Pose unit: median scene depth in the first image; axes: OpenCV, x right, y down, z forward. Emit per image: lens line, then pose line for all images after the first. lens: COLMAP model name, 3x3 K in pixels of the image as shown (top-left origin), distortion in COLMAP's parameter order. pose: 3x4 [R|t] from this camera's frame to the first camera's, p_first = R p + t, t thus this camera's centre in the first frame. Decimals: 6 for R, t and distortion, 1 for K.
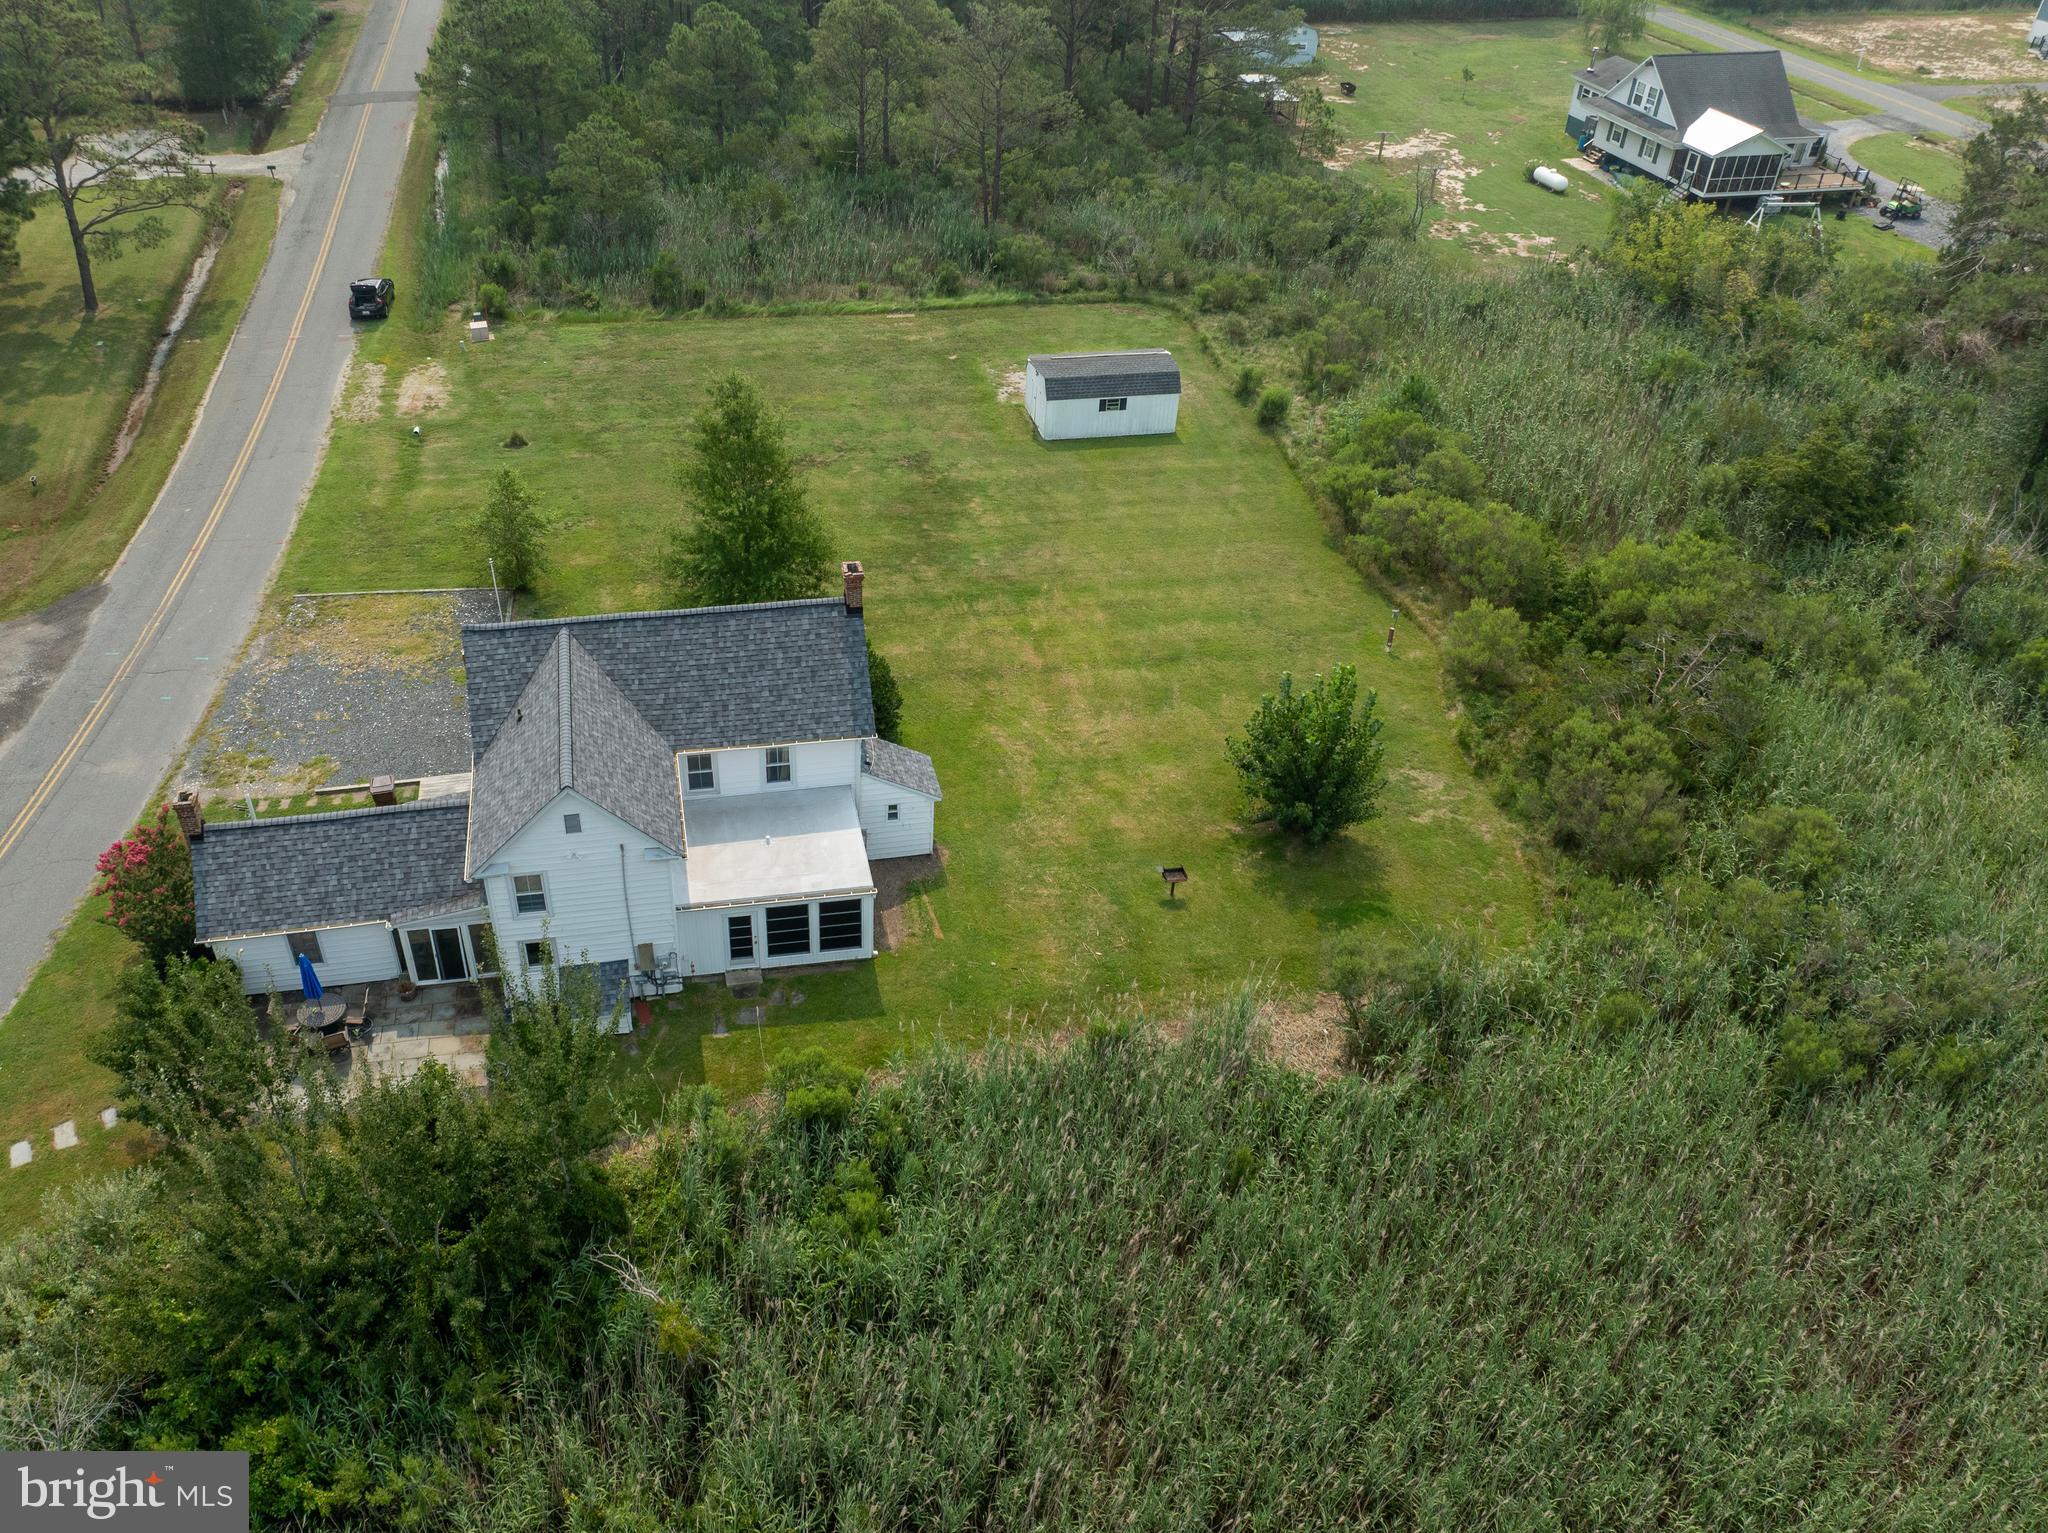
lens RADIAL K [[1565.5, 0, 947.5], [0, 1565.5, 764.1], [0, 0, 1]] dist [-0.039971, -0.003443]
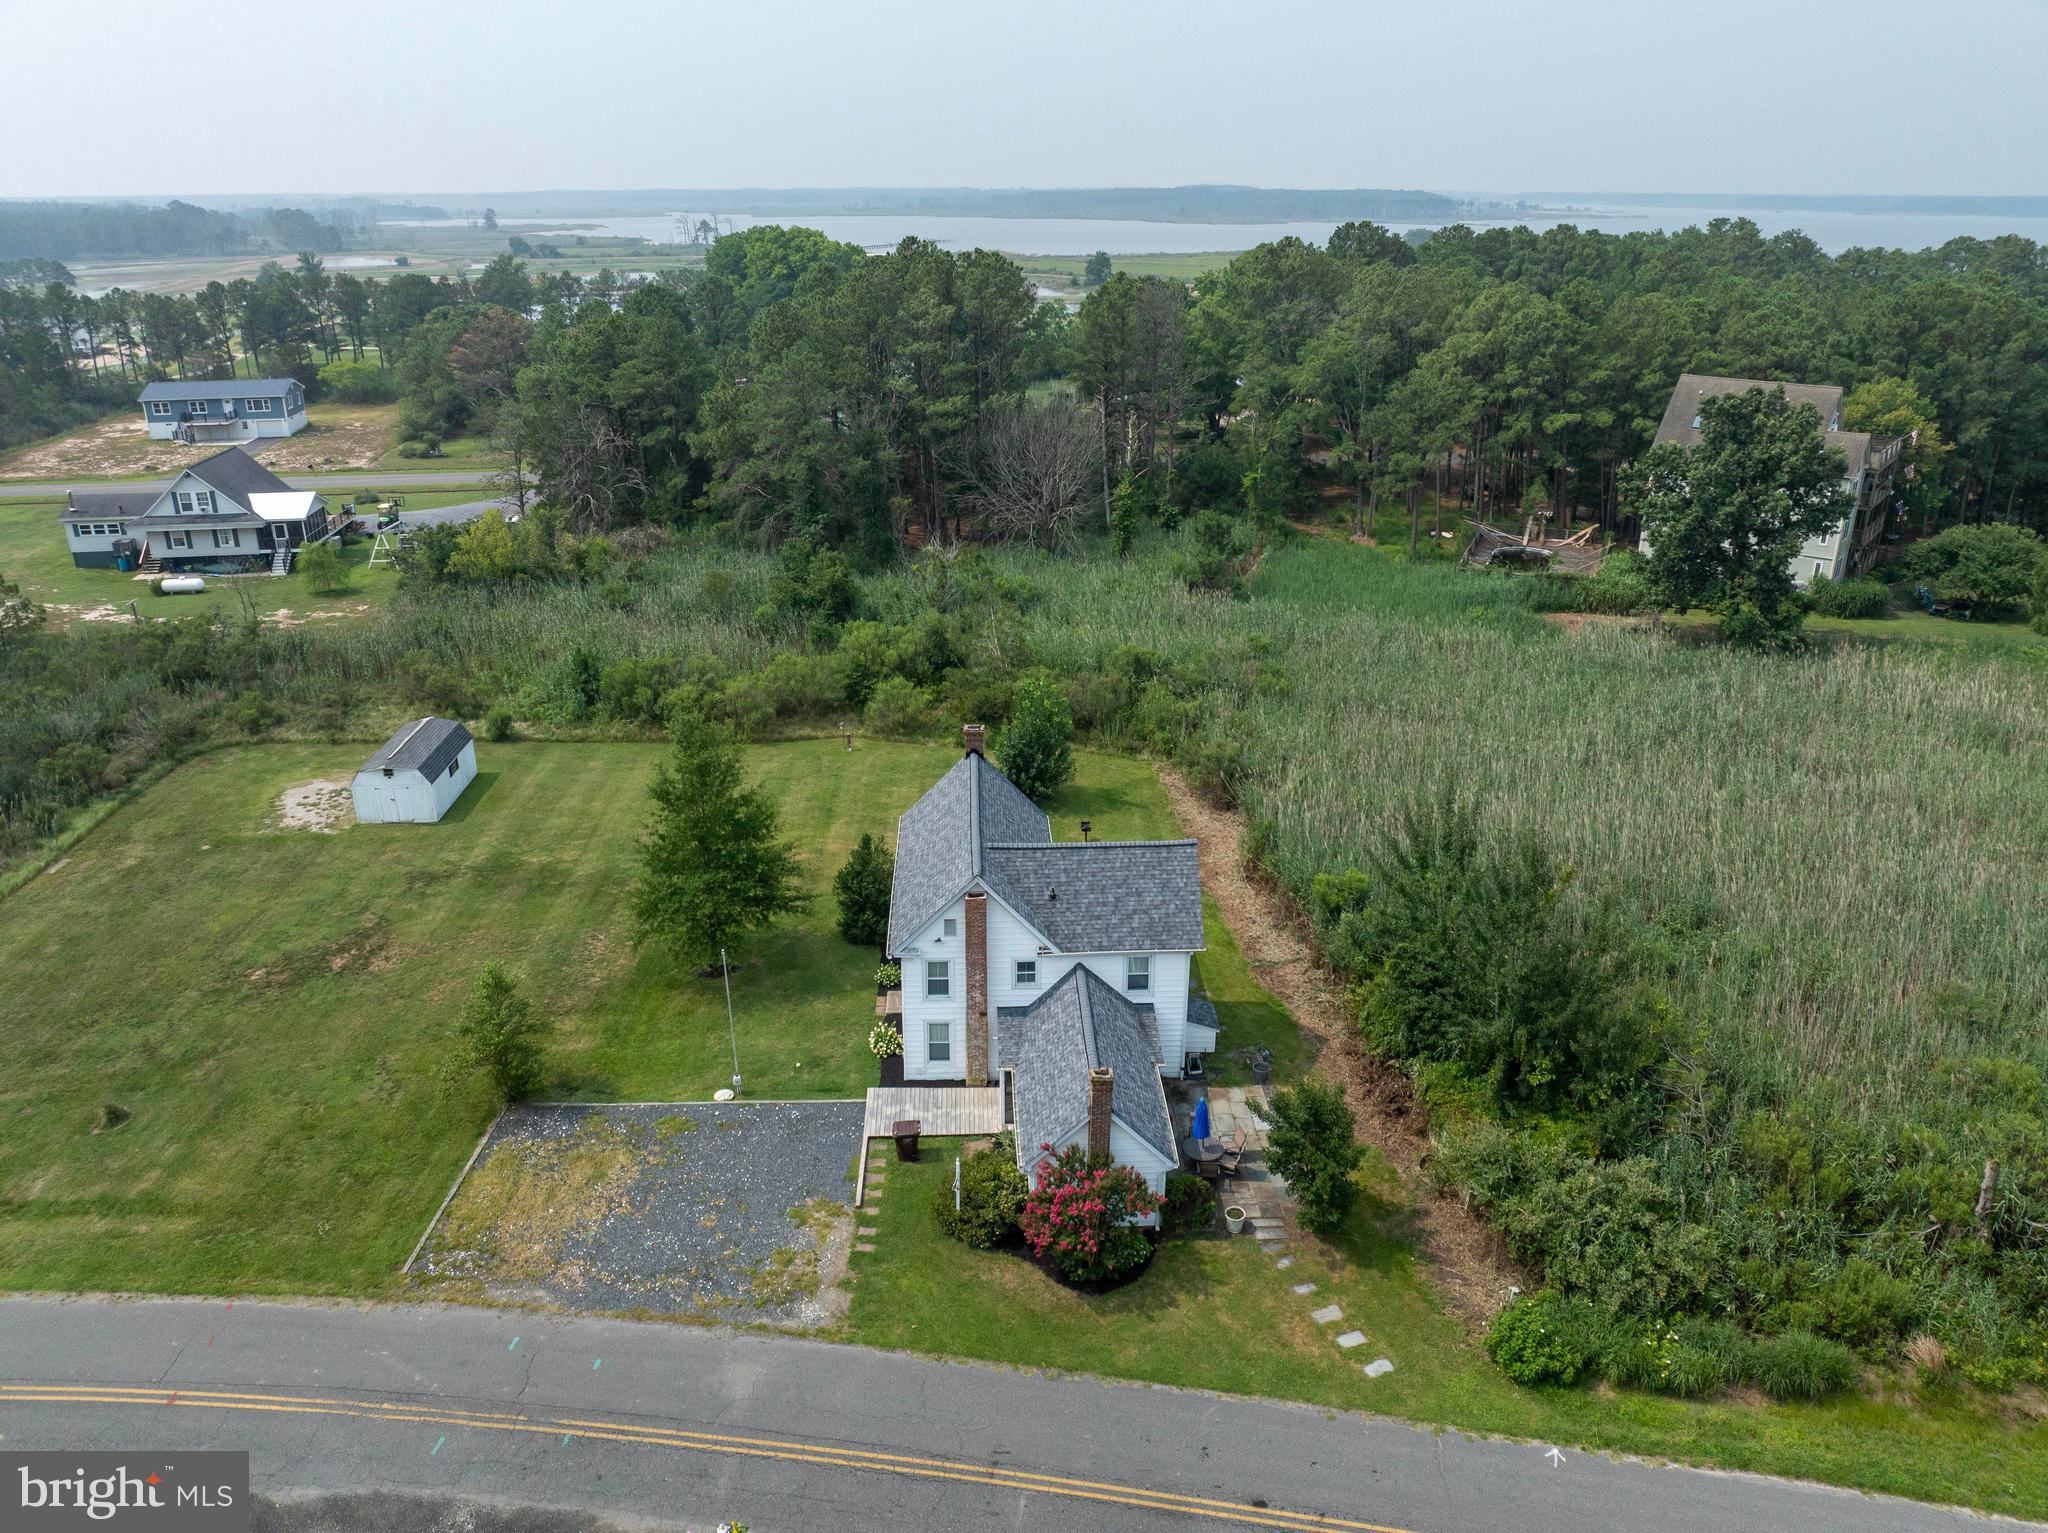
lens RADIAL K [[1454.7, 0, 1028.8], [0, 1454.7, 738.6], [0, 0, 1]] dist [-0.040089, 0.000434]
pose [[0.148022, -0.381051, 0.912628, -0.709718], [0.604056, 0.765499, 0.221646, -0.216215], [-0.783075, 0.518470, 0.343487, 0.314853]]
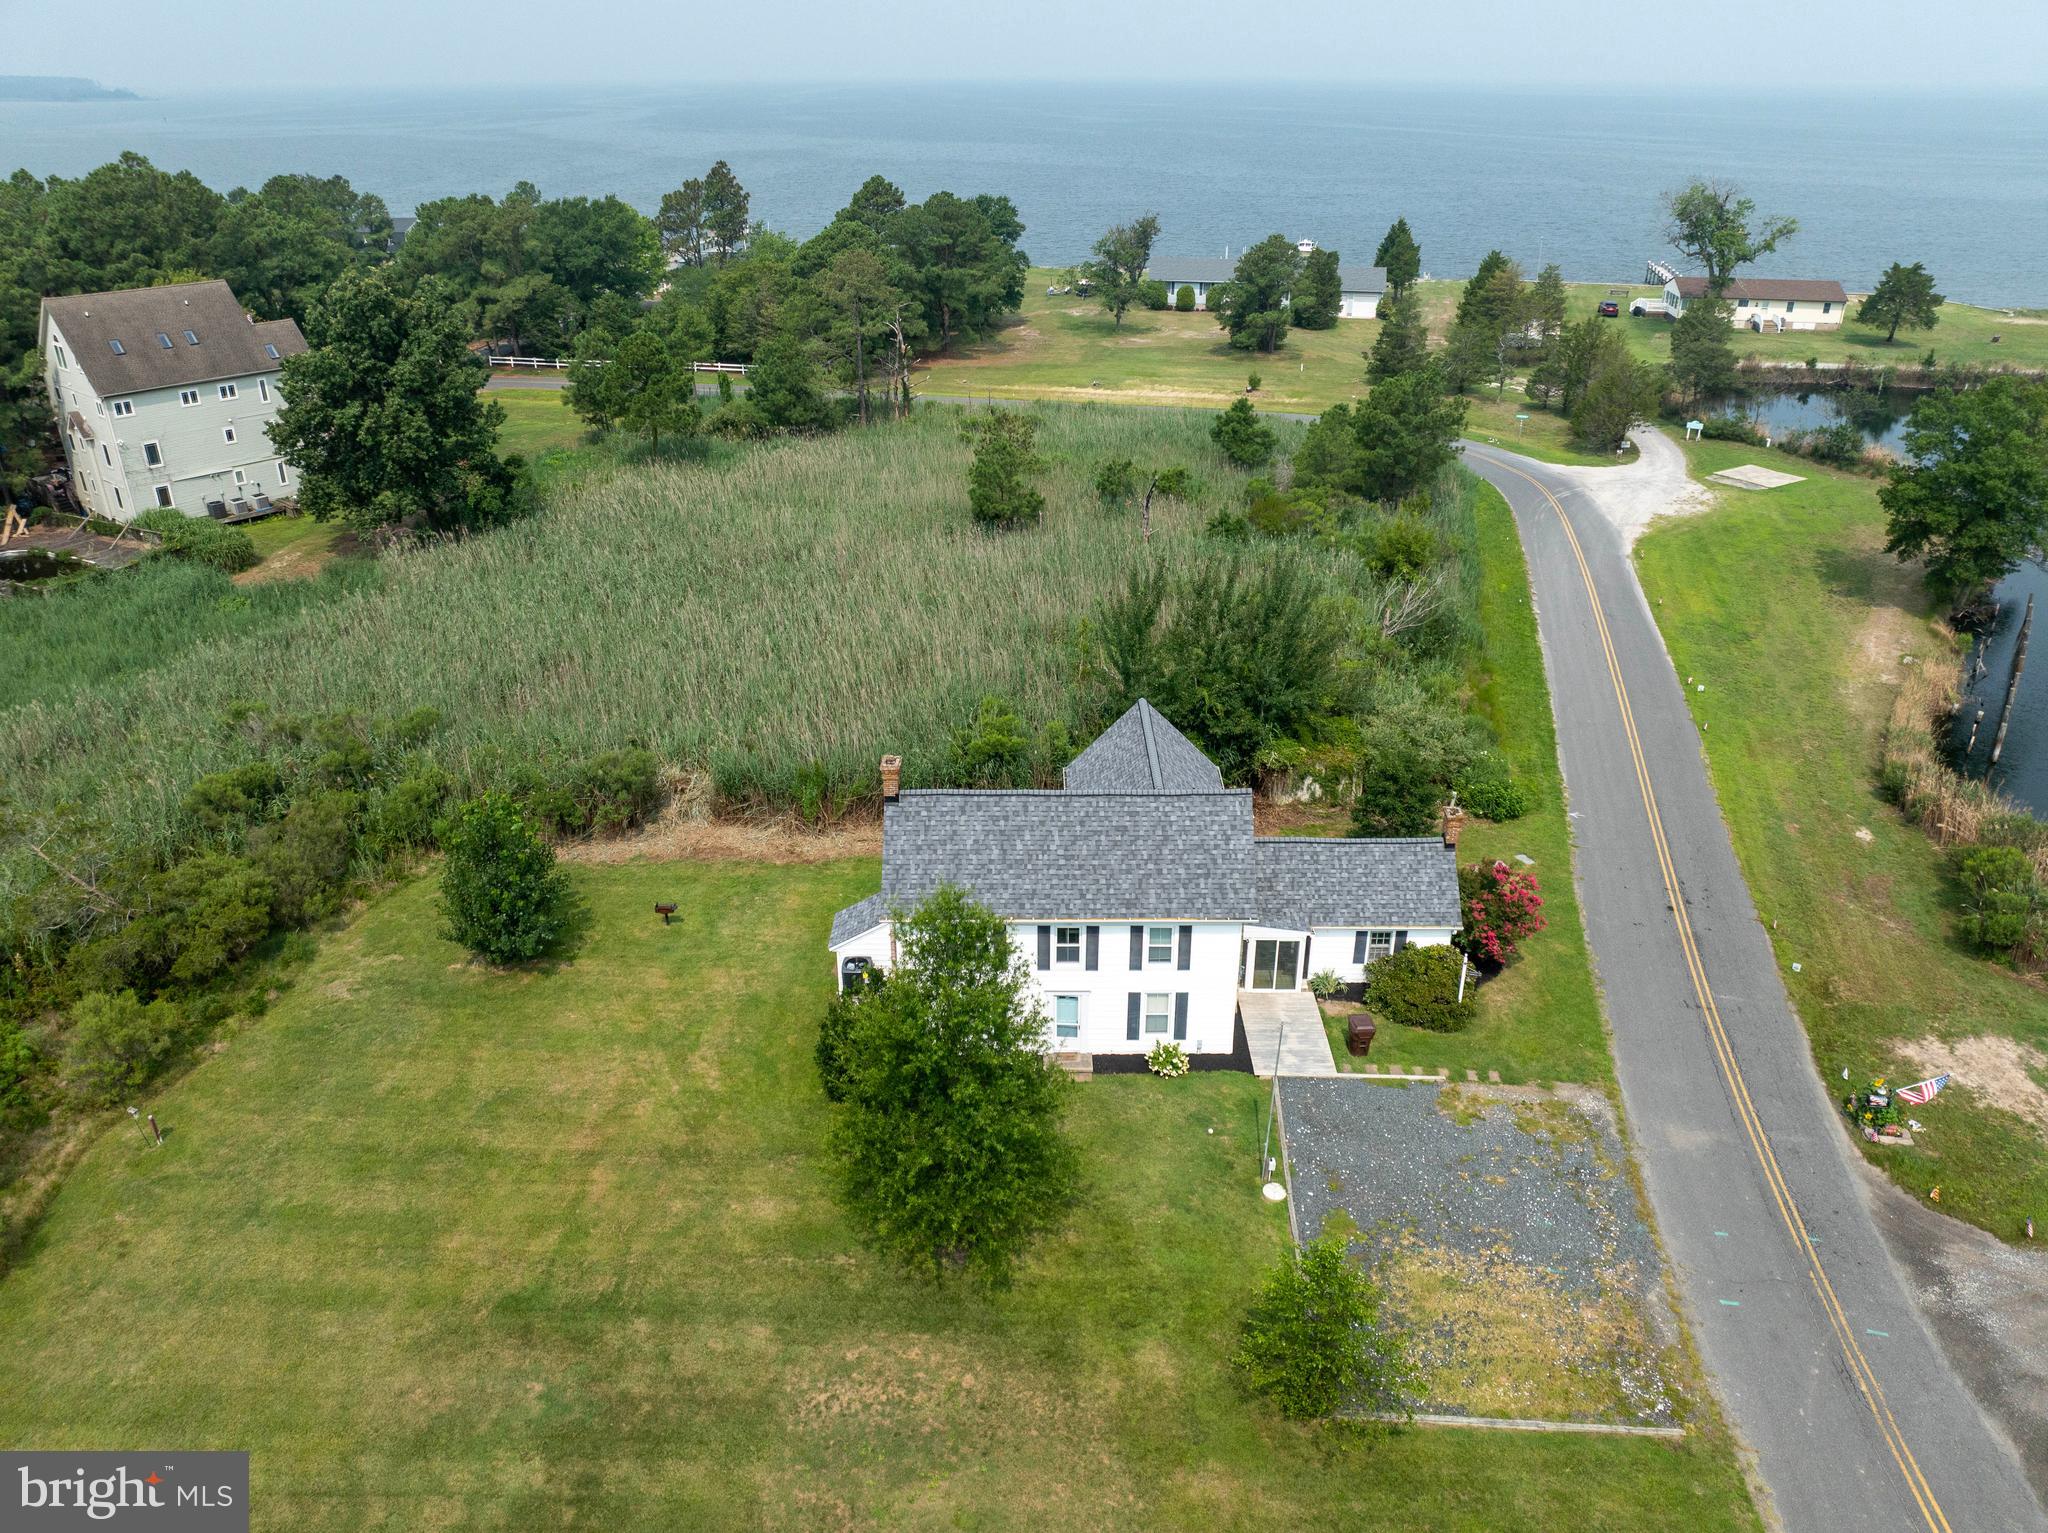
lens RADIAL K [[1440.7, 0, 1028.5], [0, 1440.7, 764.2], [0, 0, 1]] dist [-0.053405, 0.025351]
pose [[-0.980277, -0.110839, 0.163619, -0.183900], [0.097099, 0.450977, 0.887238, -0.574754], [-0.172129, 0.885627, -0.431320, 0.825818]]
